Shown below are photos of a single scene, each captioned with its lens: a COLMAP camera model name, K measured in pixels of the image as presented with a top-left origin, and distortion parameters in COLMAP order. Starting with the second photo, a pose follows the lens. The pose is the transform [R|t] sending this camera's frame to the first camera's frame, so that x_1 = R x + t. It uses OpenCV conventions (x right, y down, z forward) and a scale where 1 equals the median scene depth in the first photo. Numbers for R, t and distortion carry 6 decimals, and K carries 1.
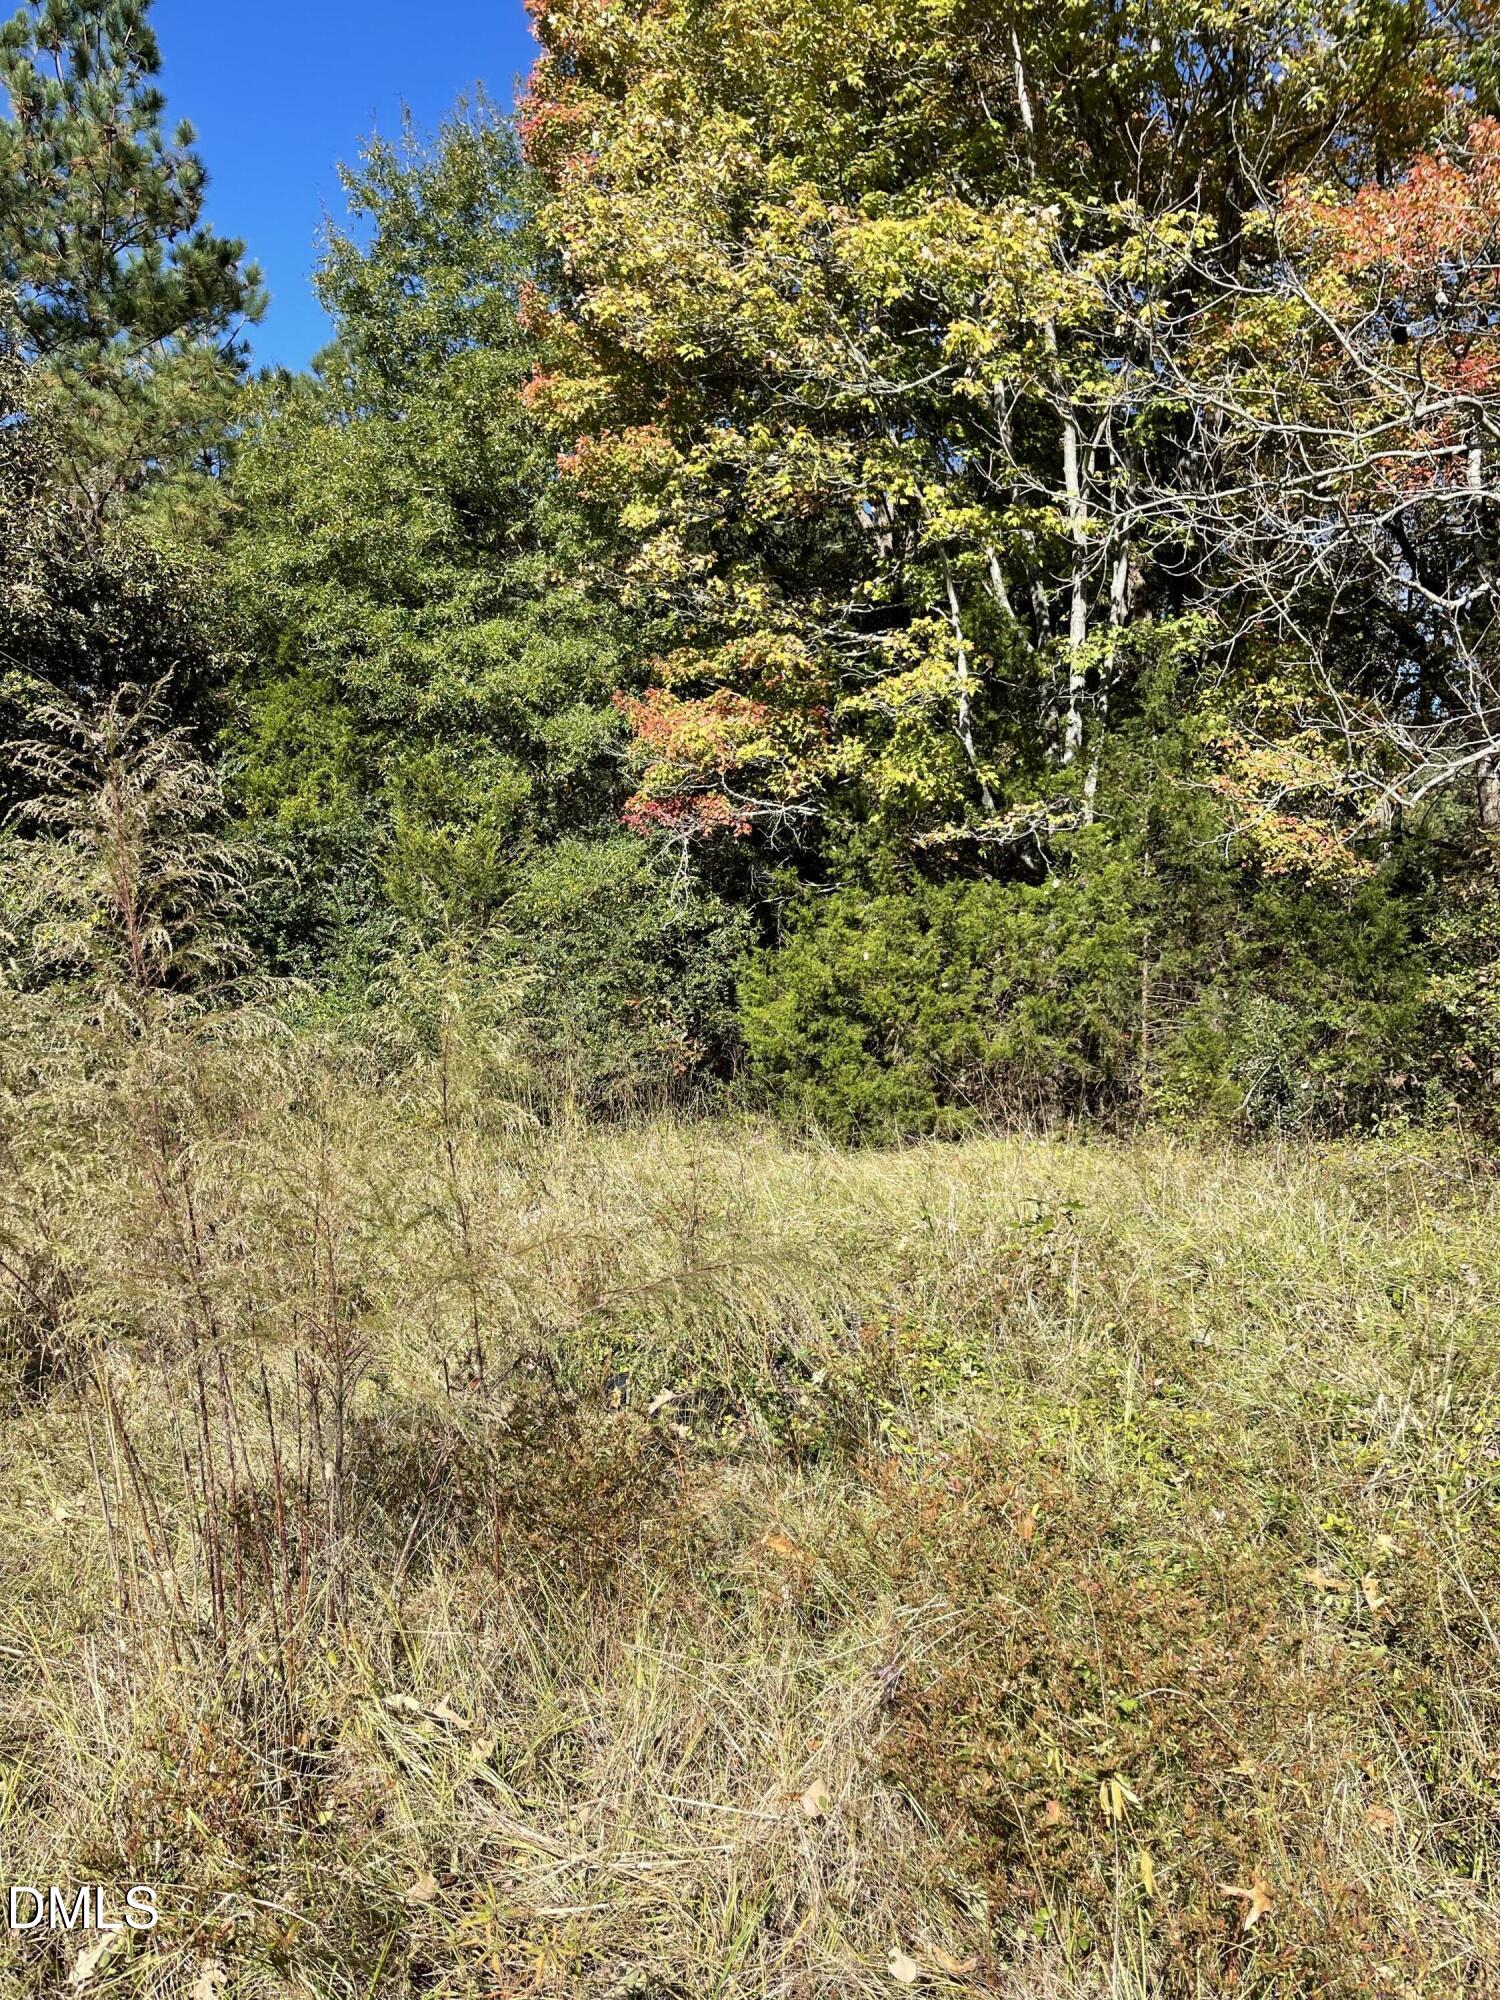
lens RADIAL K [[1456.6, 0, 750.2], [0, 1456.6, 1017.3], [0, 0, 1]] dist [0.013661, -0.001236]
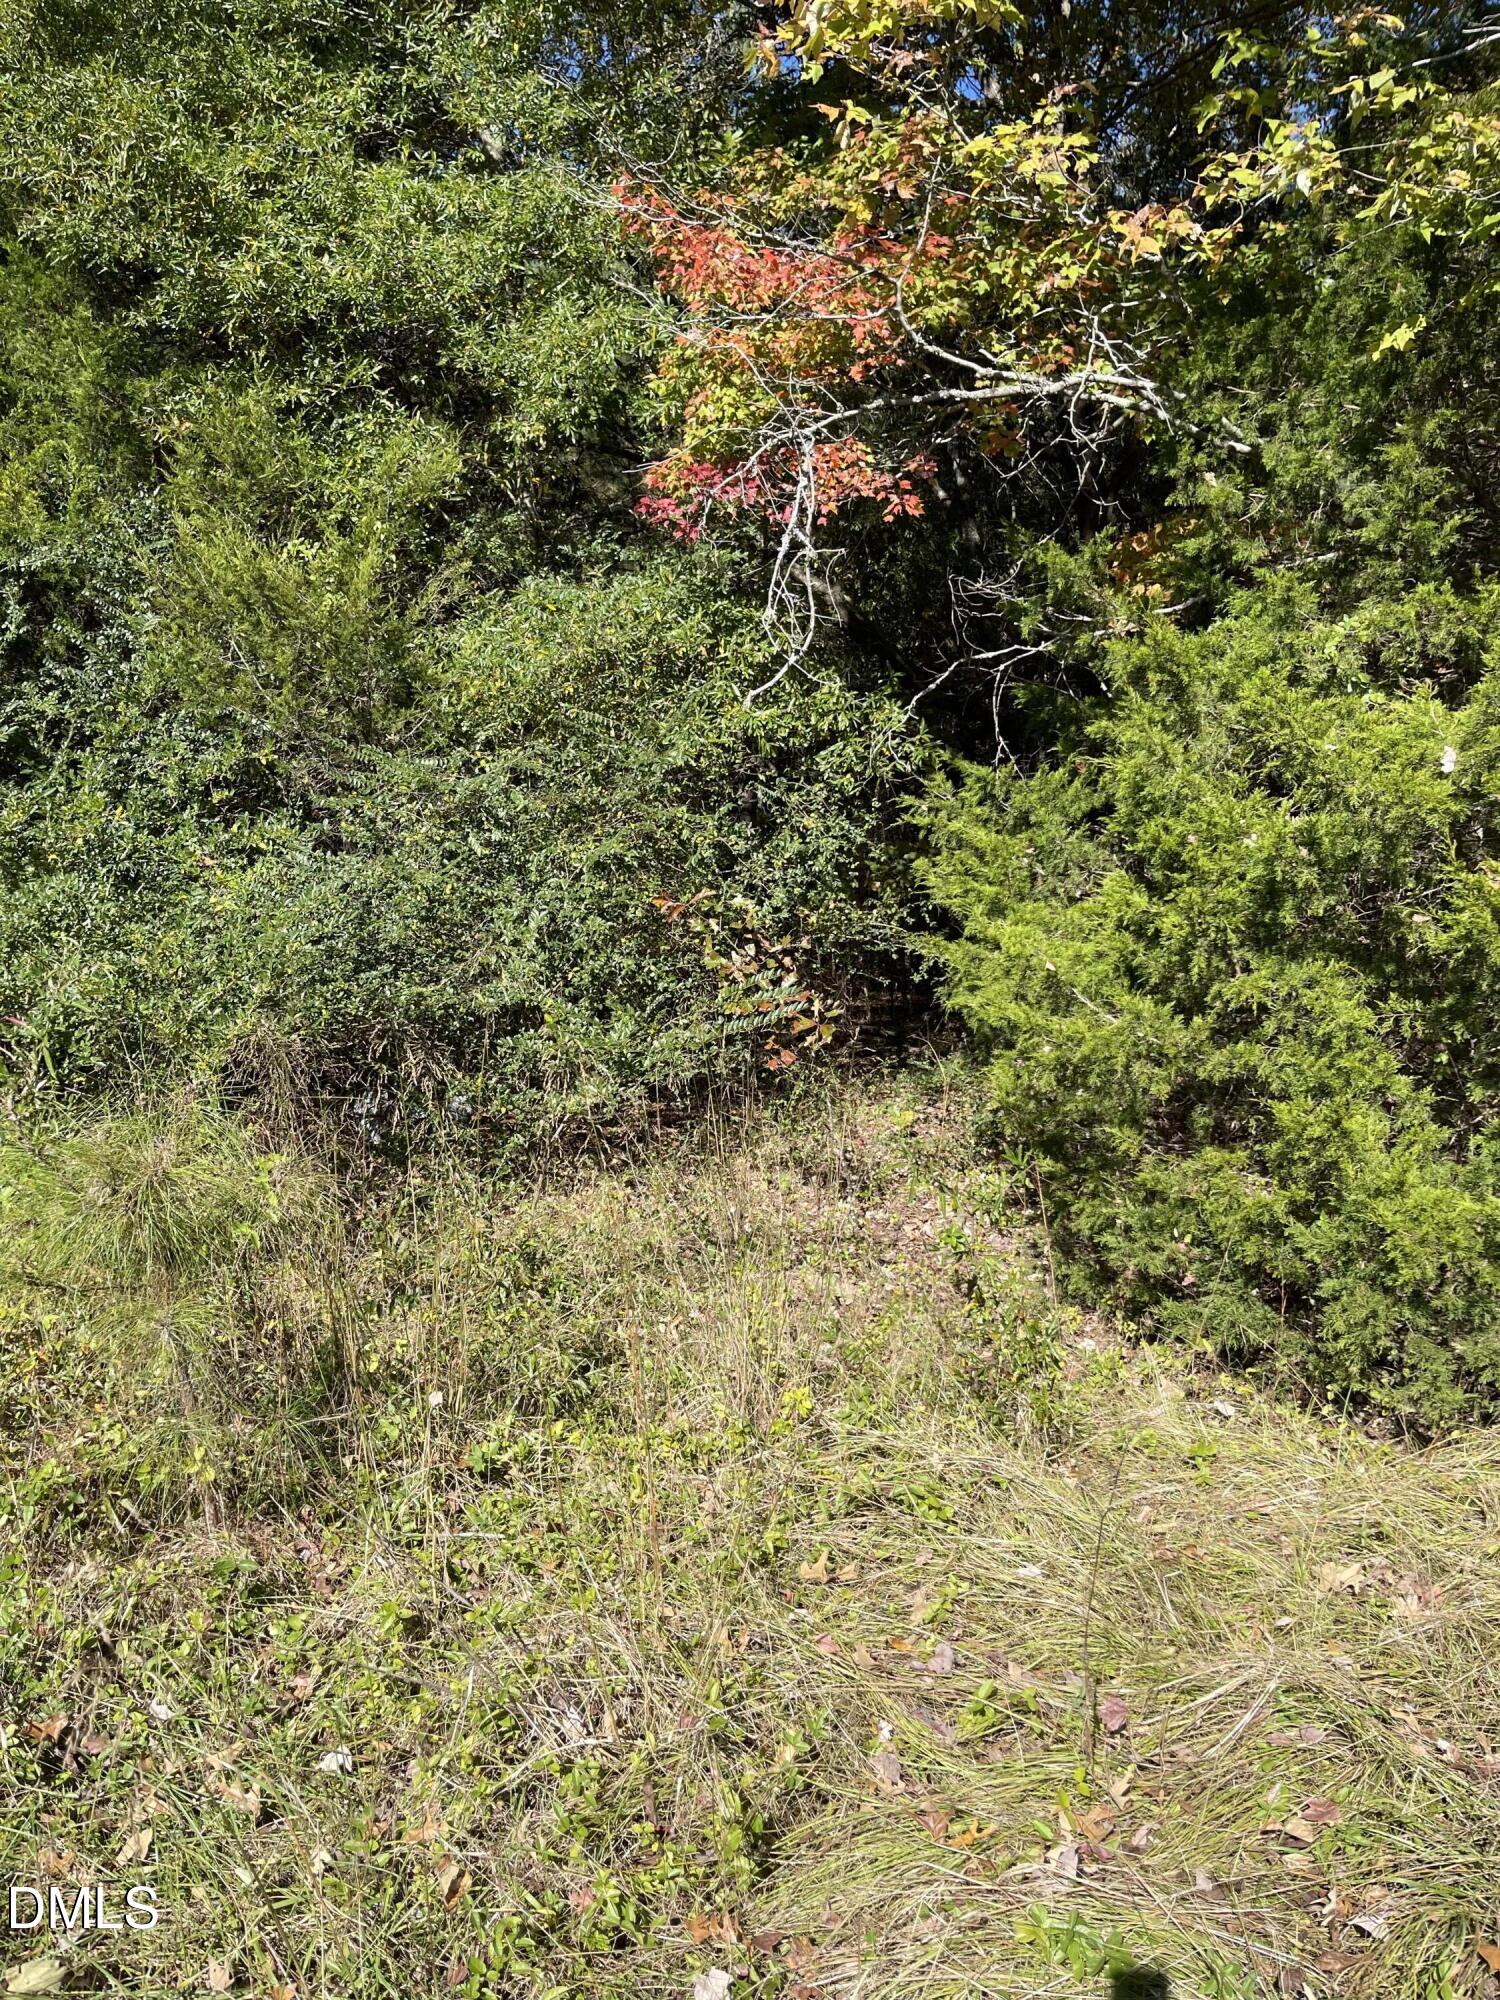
lens RADIAL K [[1456.6, 0, 740.7], [0, 1456.6, 1005.7], [0, 0, 1]] dist [0.013661, -0.001236]
pose [[0.999240, -0.009097, -0.037909, -0.039751], [0.012213, 0.996492, 0.082796, -0.014384], [0.037023, -0.083196, 0.995845, 0.535204]]
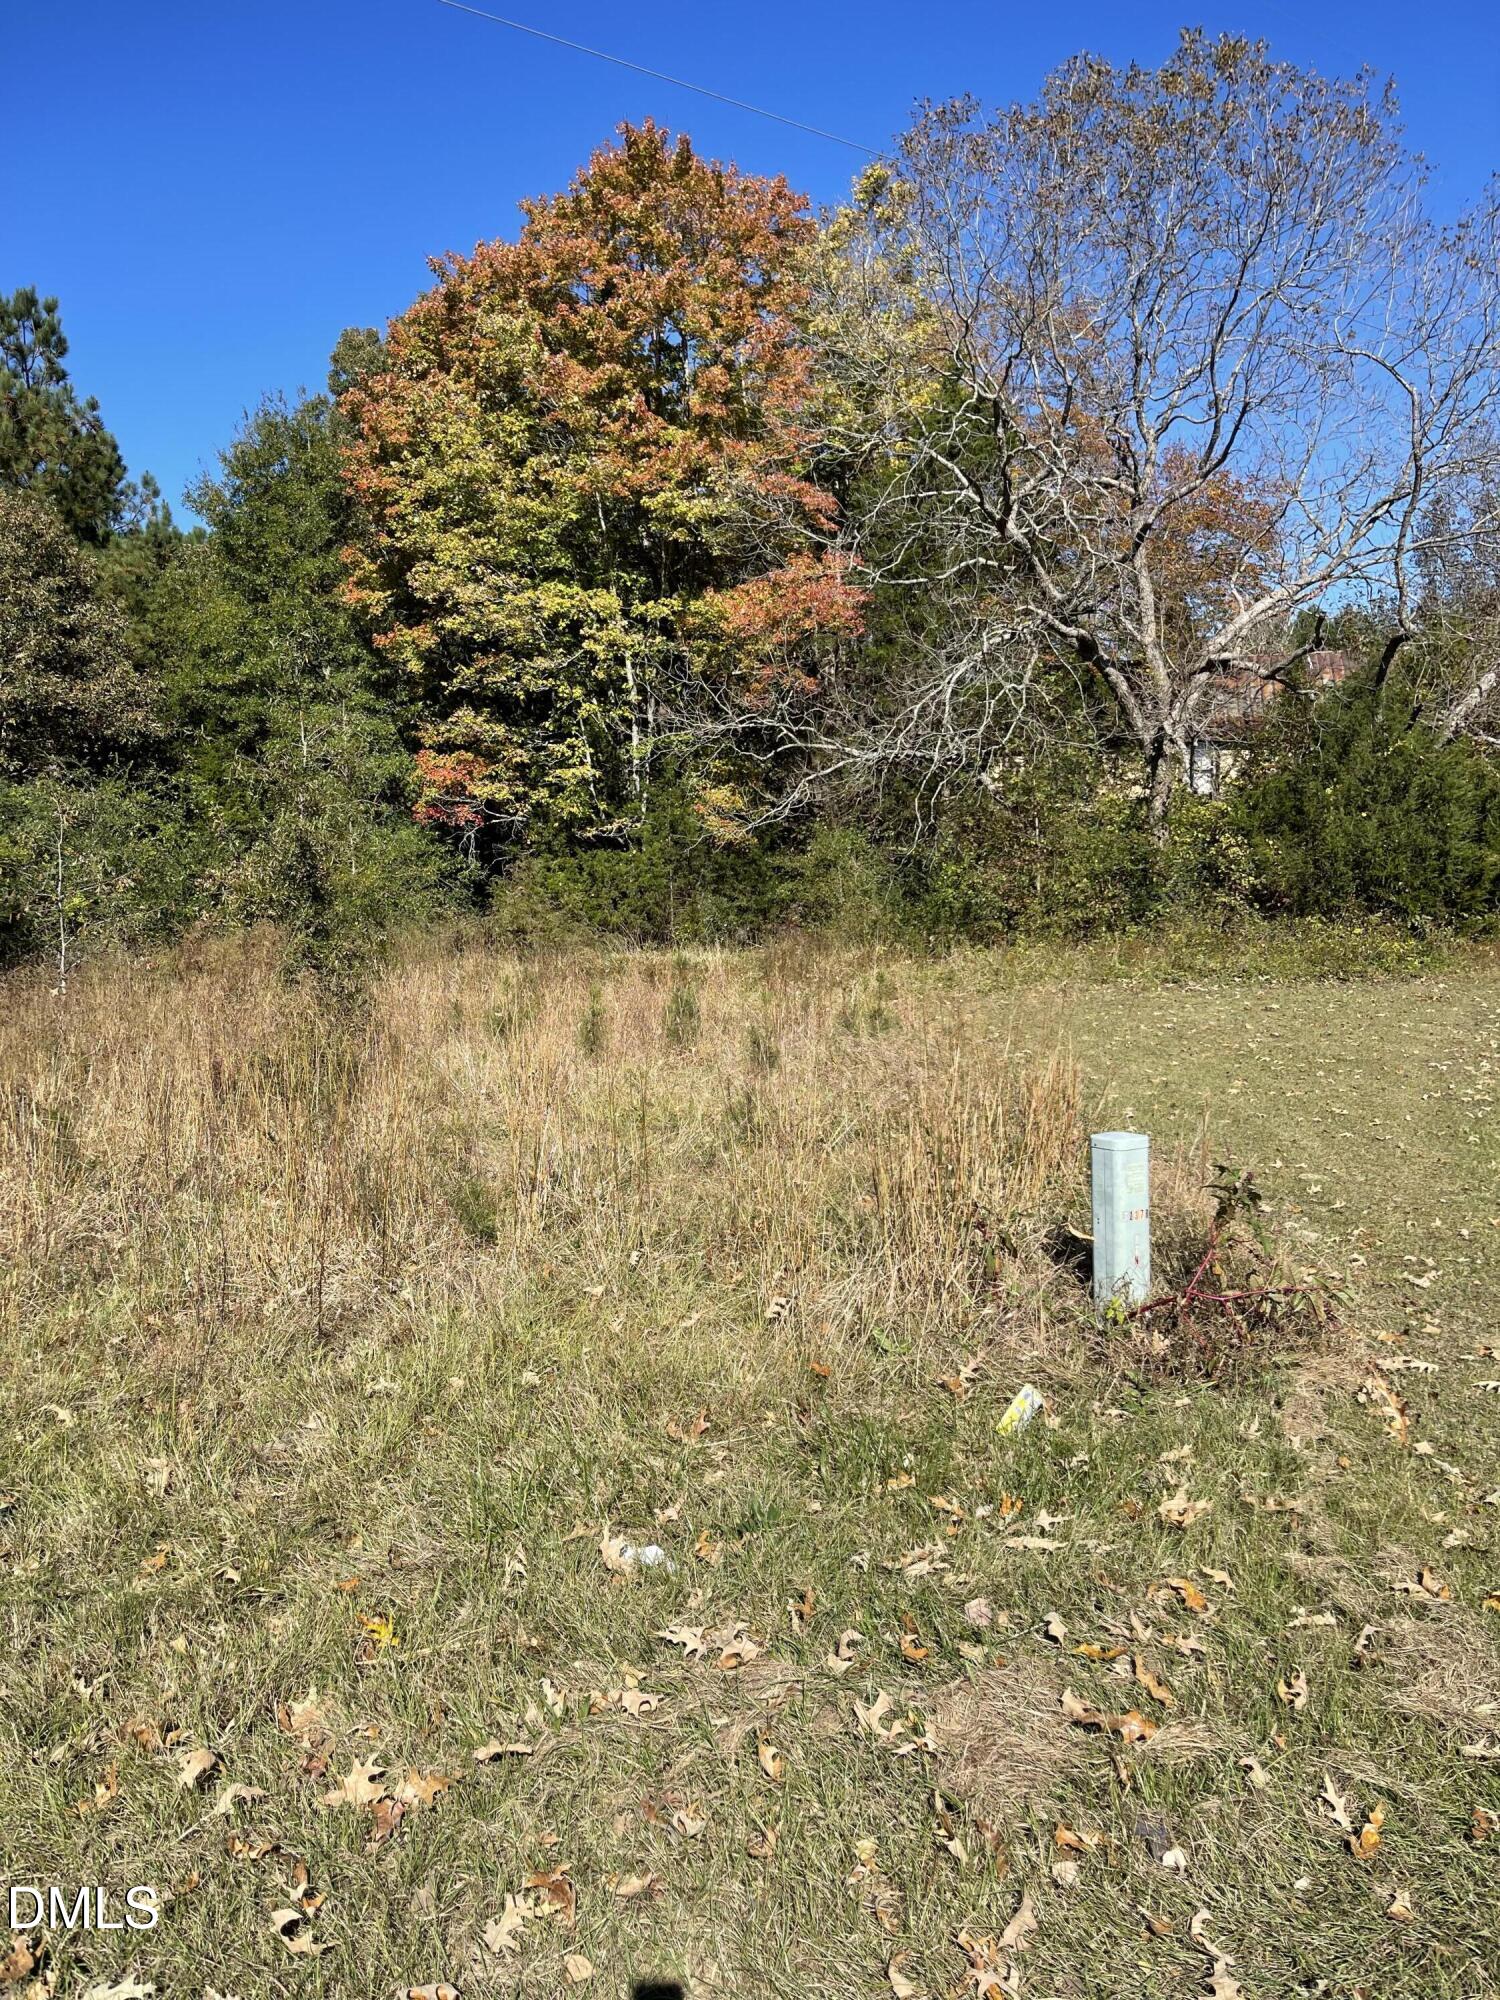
lens RADIAL K [[1456.6, 0, 763.2], [0, 1456.6, 1002.9], [0, 0, 1]] dist [0.013661, -0.001236]
pose [[0.947269, -0.064930, 0.313792, -0.283173], [0.045347, 0.996564, 0.069316, 0.001242], [-0.317214, -0.051432, 0.946958, -1.074749]]
